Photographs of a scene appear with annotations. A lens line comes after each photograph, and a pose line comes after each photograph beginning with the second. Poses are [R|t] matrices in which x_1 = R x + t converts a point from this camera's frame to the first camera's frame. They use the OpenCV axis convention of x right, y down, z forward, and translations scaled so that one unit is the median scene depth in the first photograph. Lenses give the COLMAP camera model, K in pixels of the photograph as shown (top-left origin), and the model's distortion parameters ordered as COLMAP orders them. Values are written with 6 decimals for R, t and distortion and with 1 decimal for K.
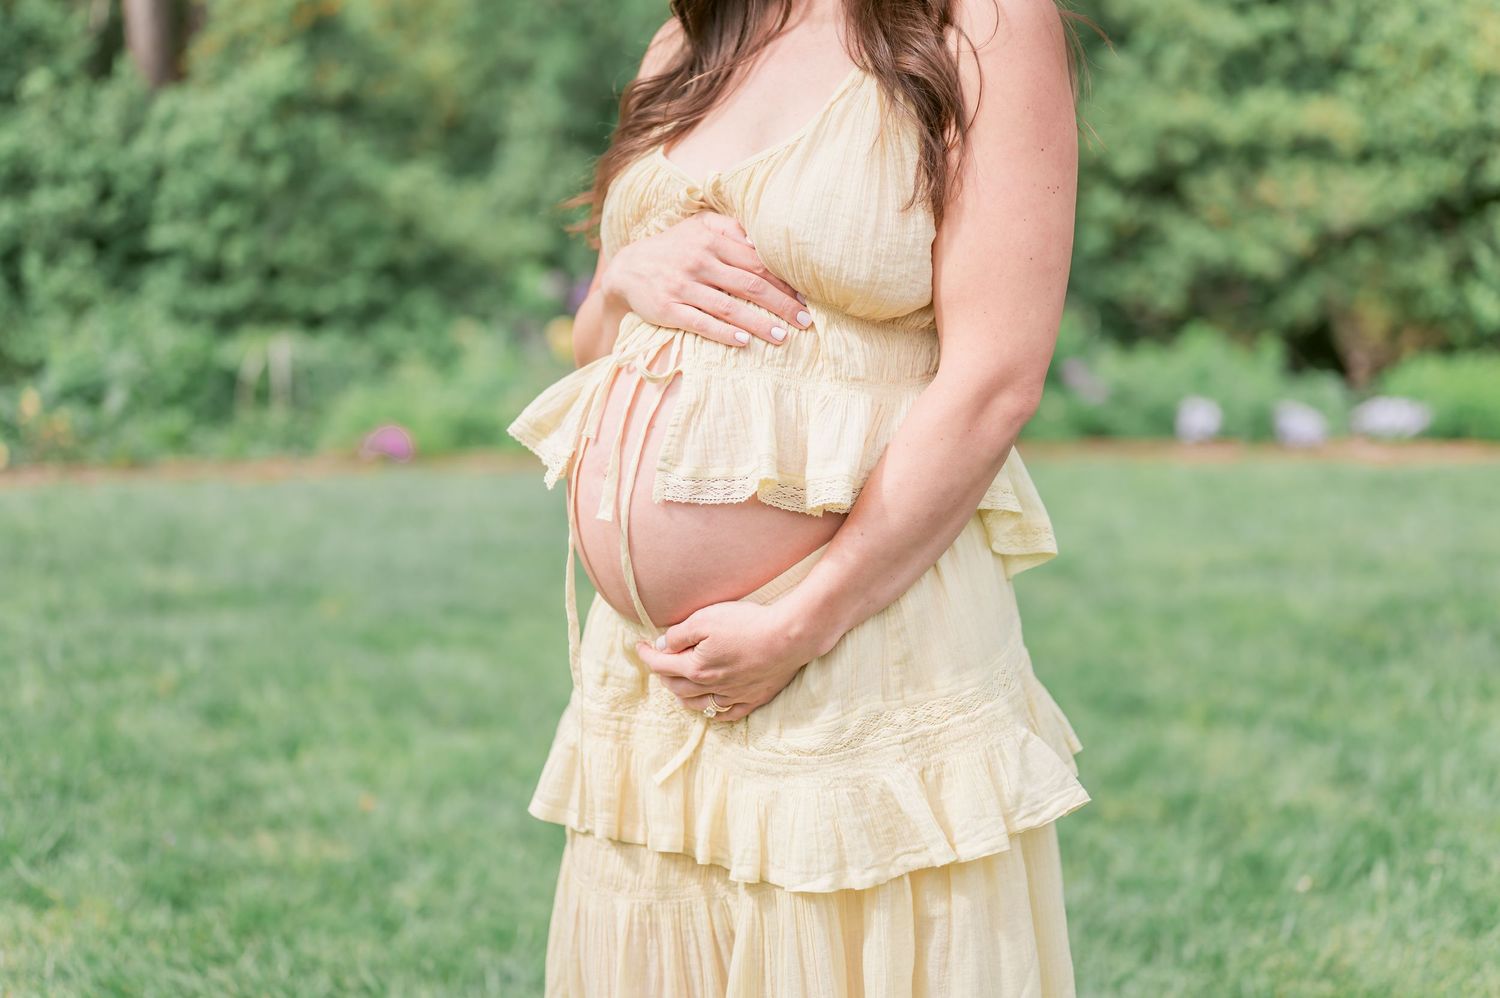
lens RADIAL K [[2278.2, 0, 750.0], [0, 2278.2, 499.0], [0, 0, 1]] dist [0.015470, 0.038532]
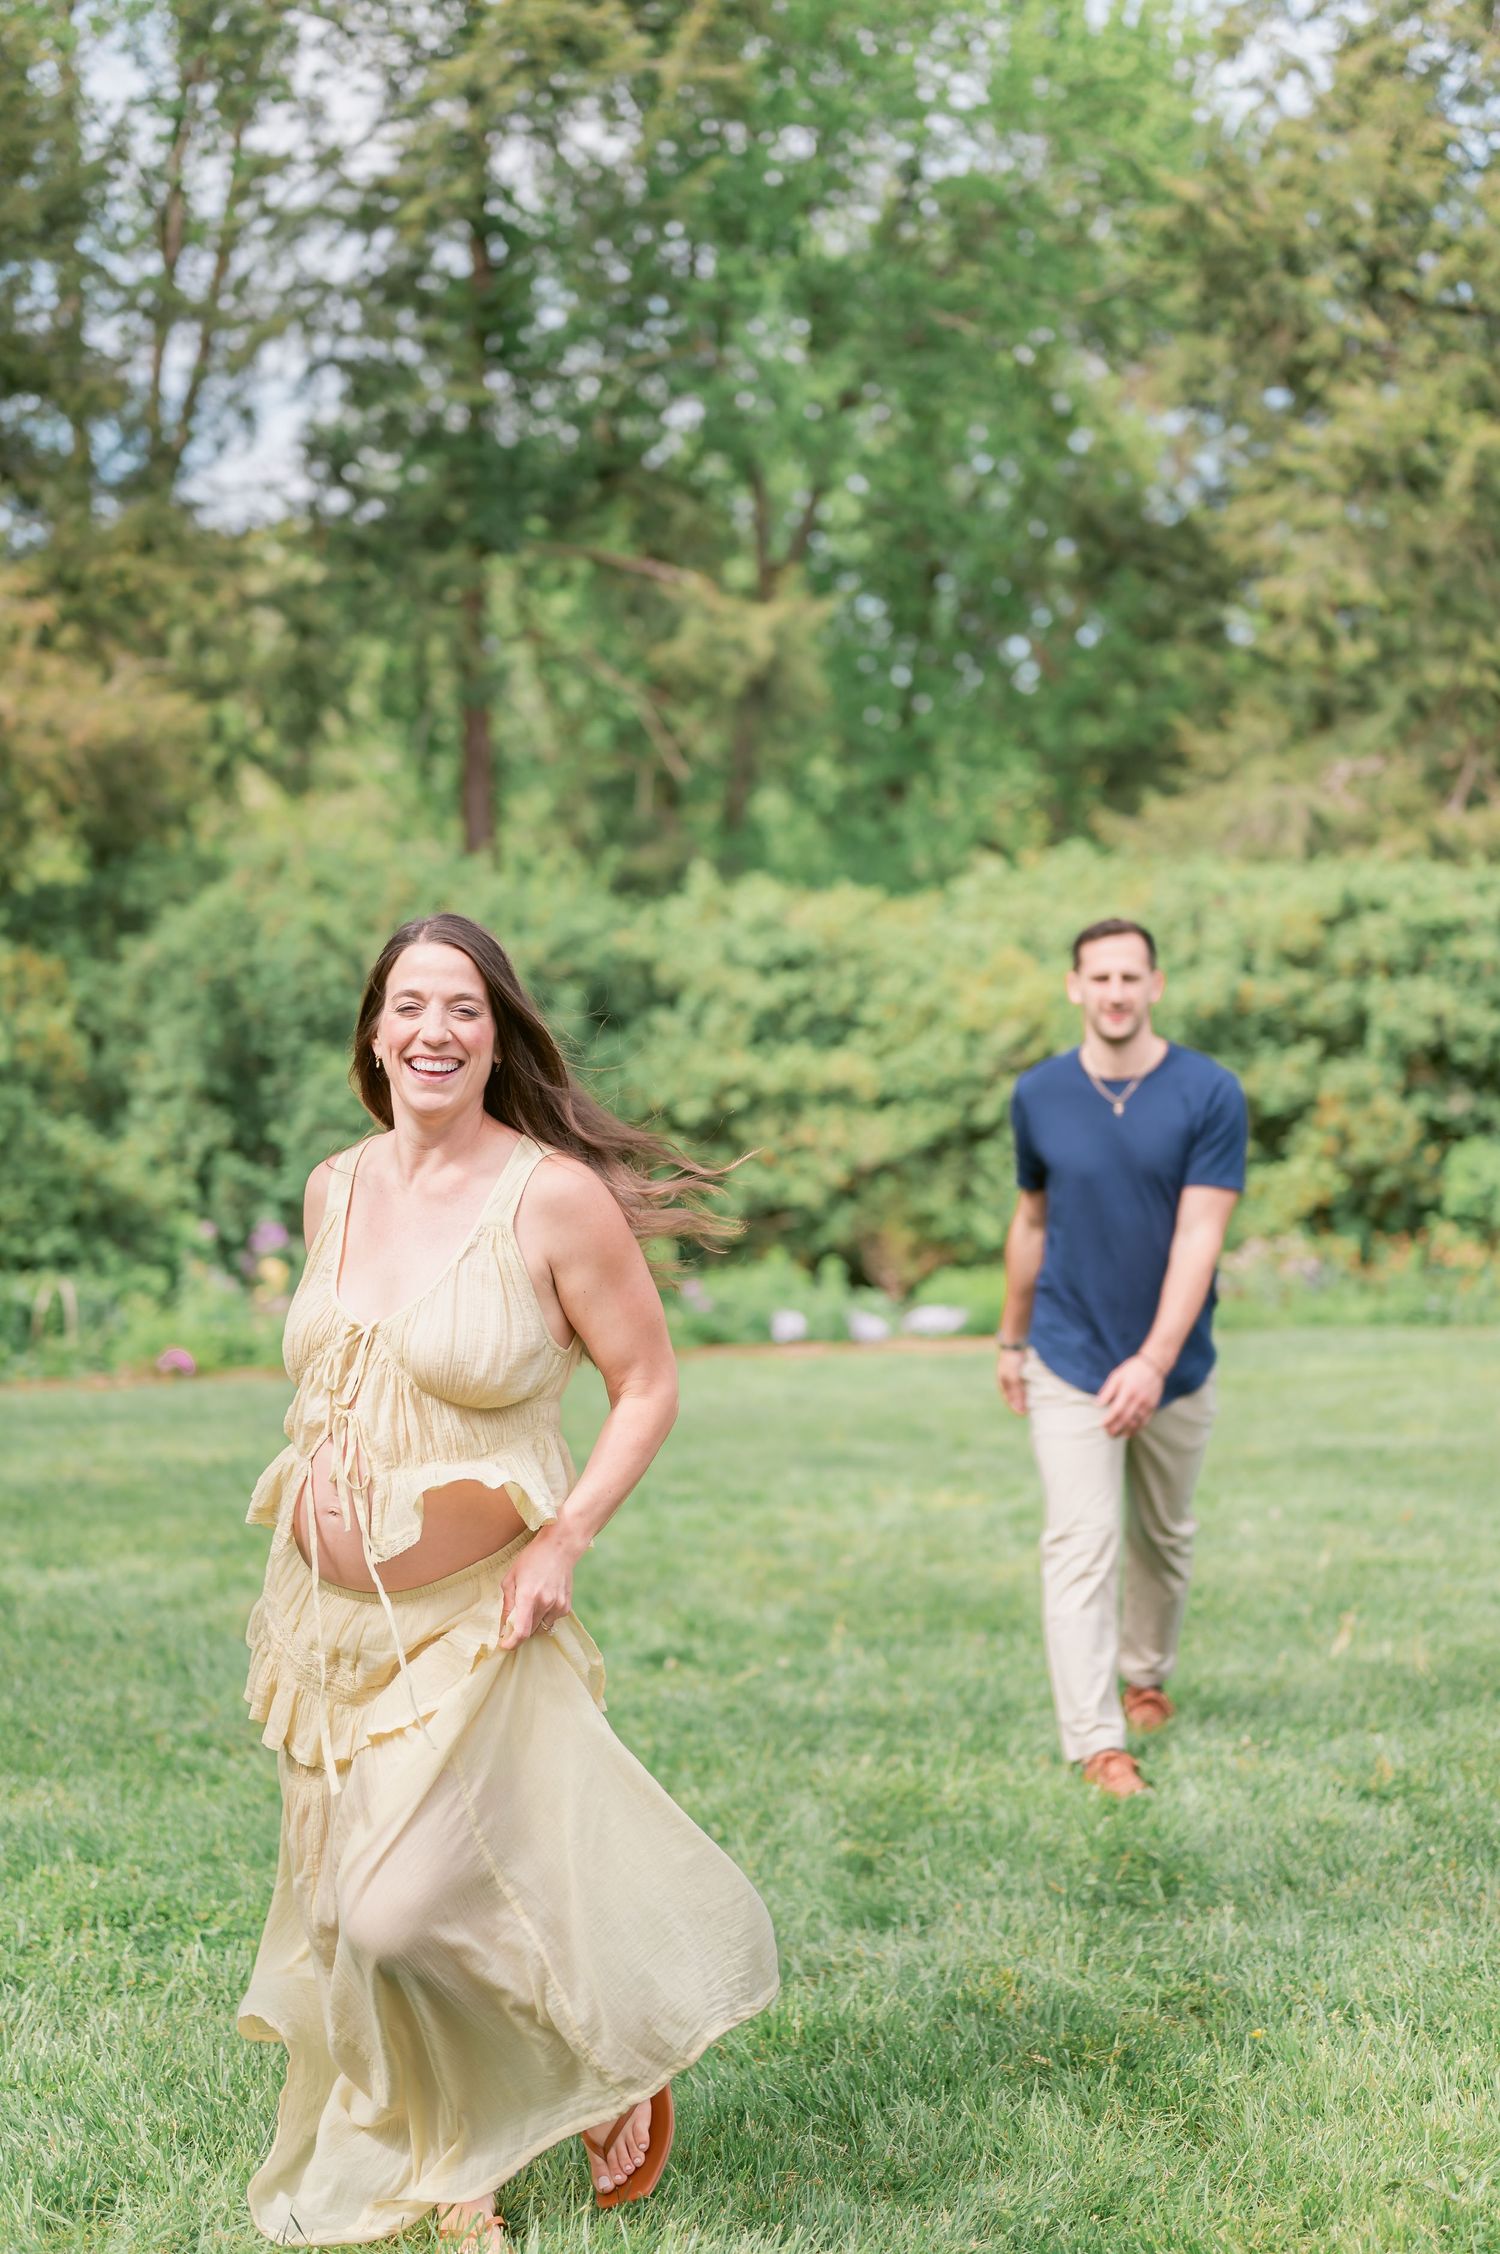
lens RADIAL K [[3423.3, 0, 750.0], [0, 3423.3, 1127.0], [0, 0, 1]] dist [0.015470, 0.038532]
pose [[0.956914, -0.016656, 0.289893, -0.305909], [0.051220, 0.992381, -0.112056, 0.055527], [-0.285818, 0.122076, 0.950477, -0.649130]]
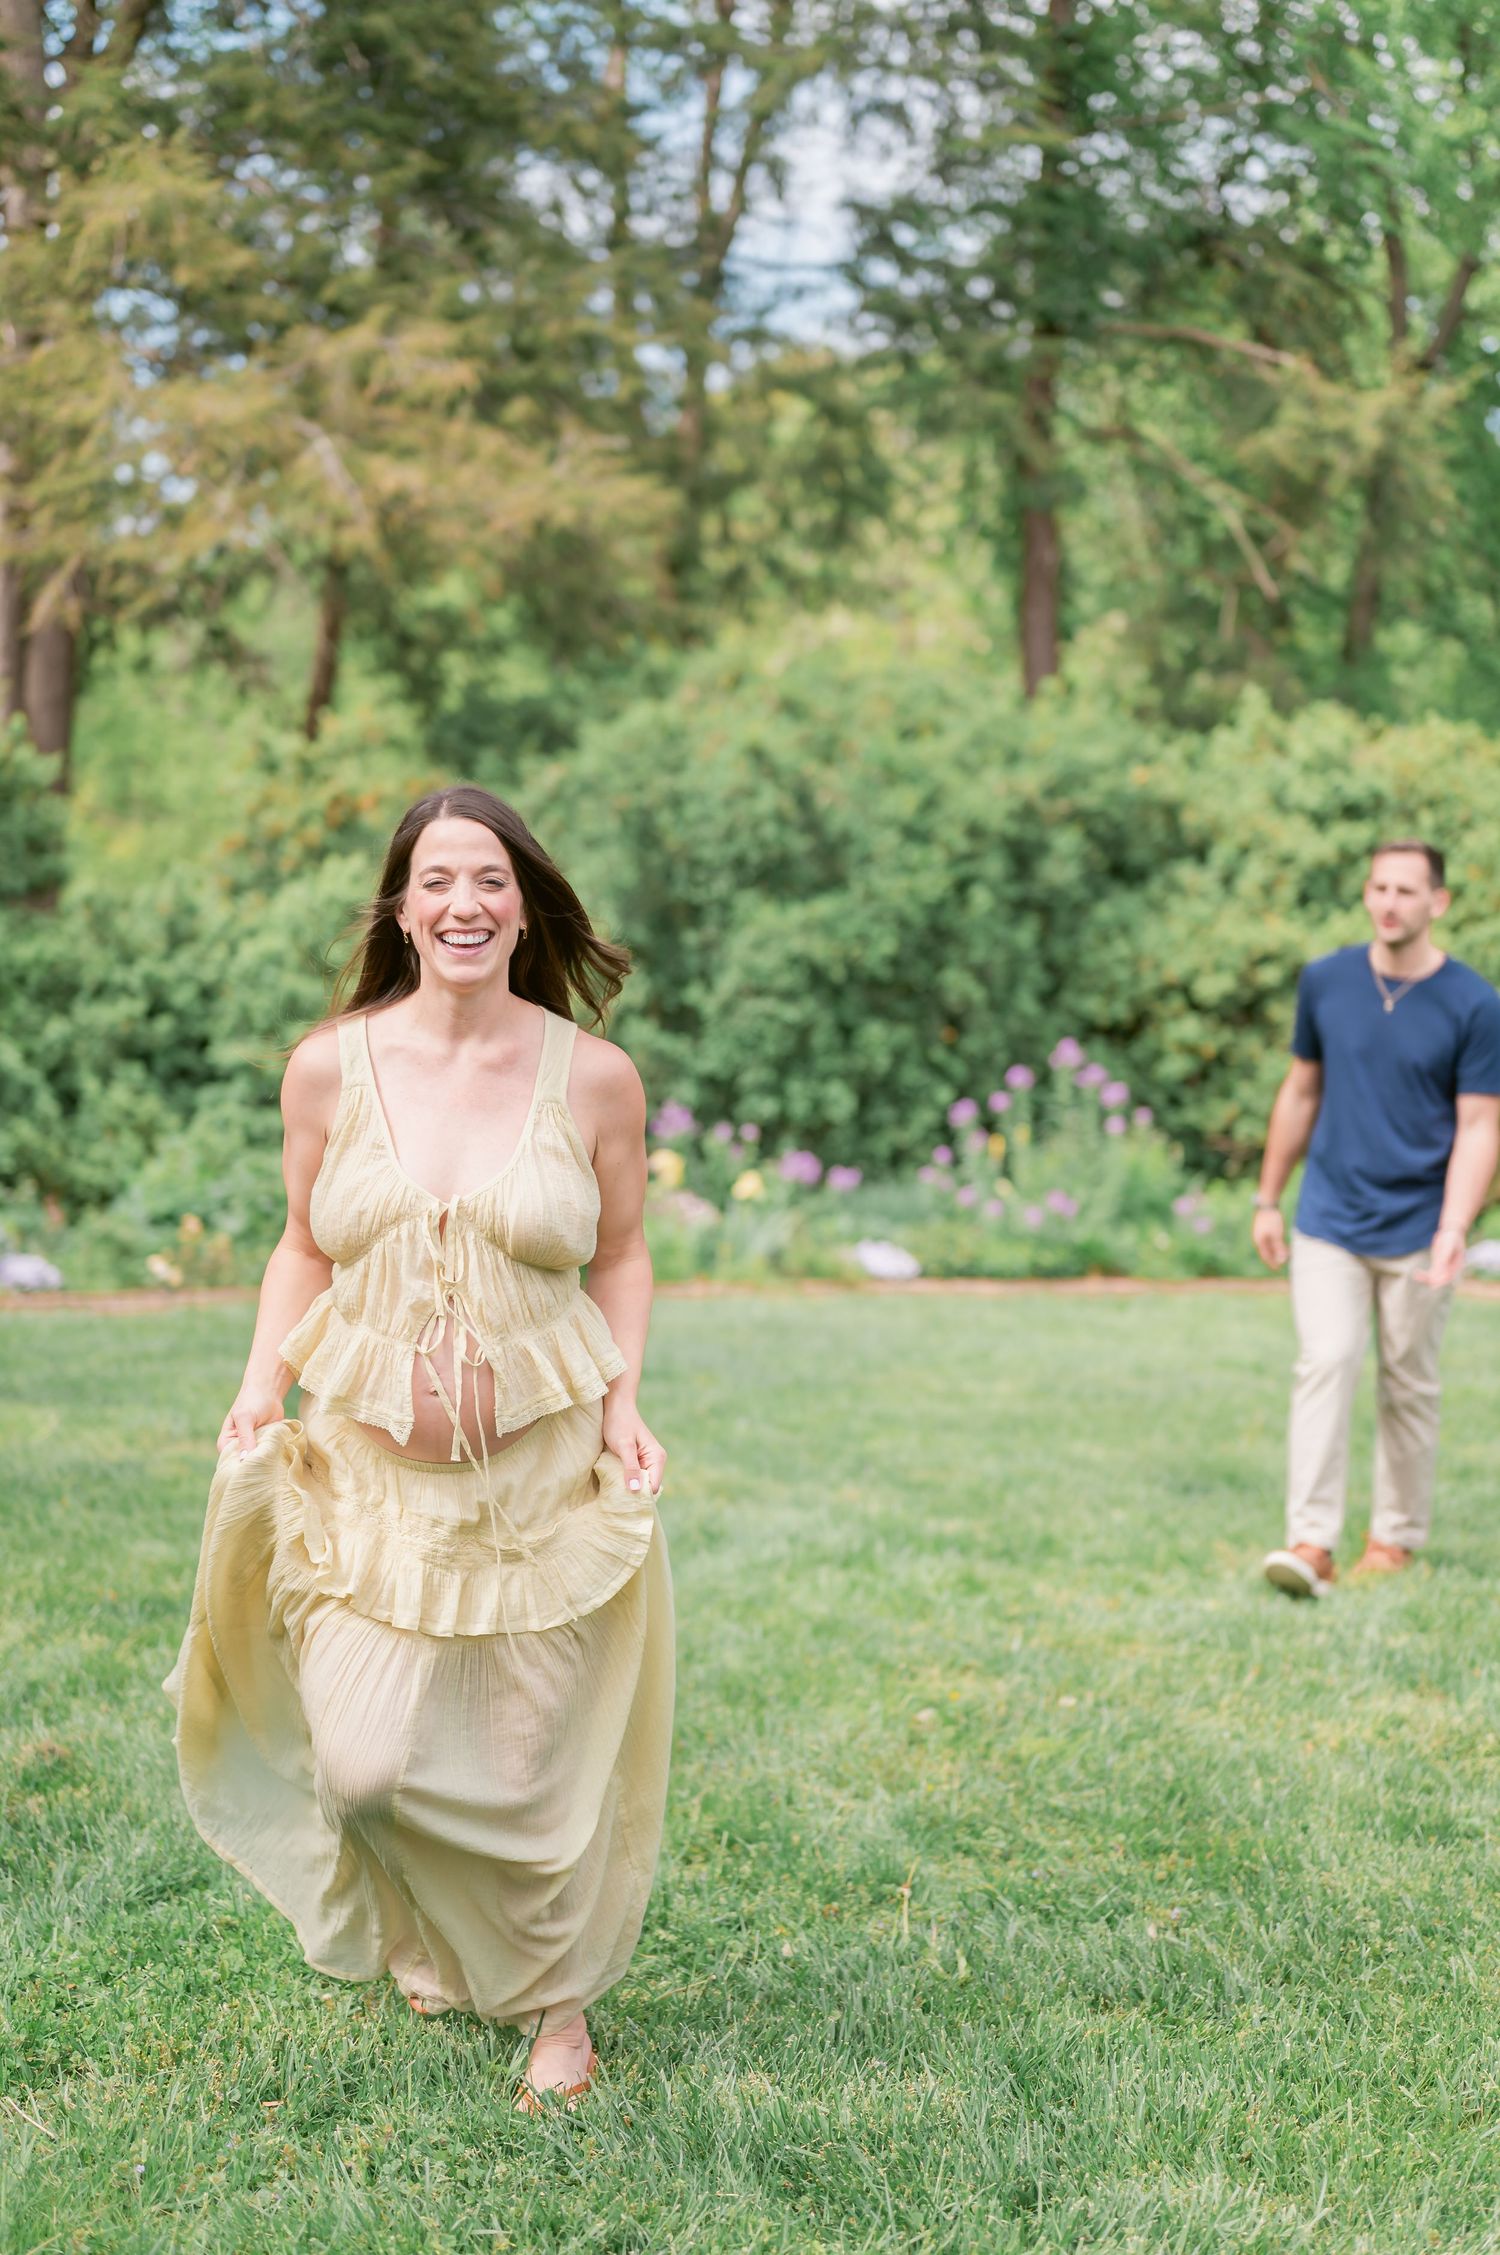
lens RADIAL K [[3573.2, 0, 750.0], [0, 3573.2, 1127.5], [0, 0, 1]] dist [-0.032009, -0.012256]
pose [[0.995129, 0.012156, 0.097833, -0.166951], [-0.004251, 0.996737, -0.080604, 0.029871], [-0.098493, 0.079796, 0.991933, -0.437191]]
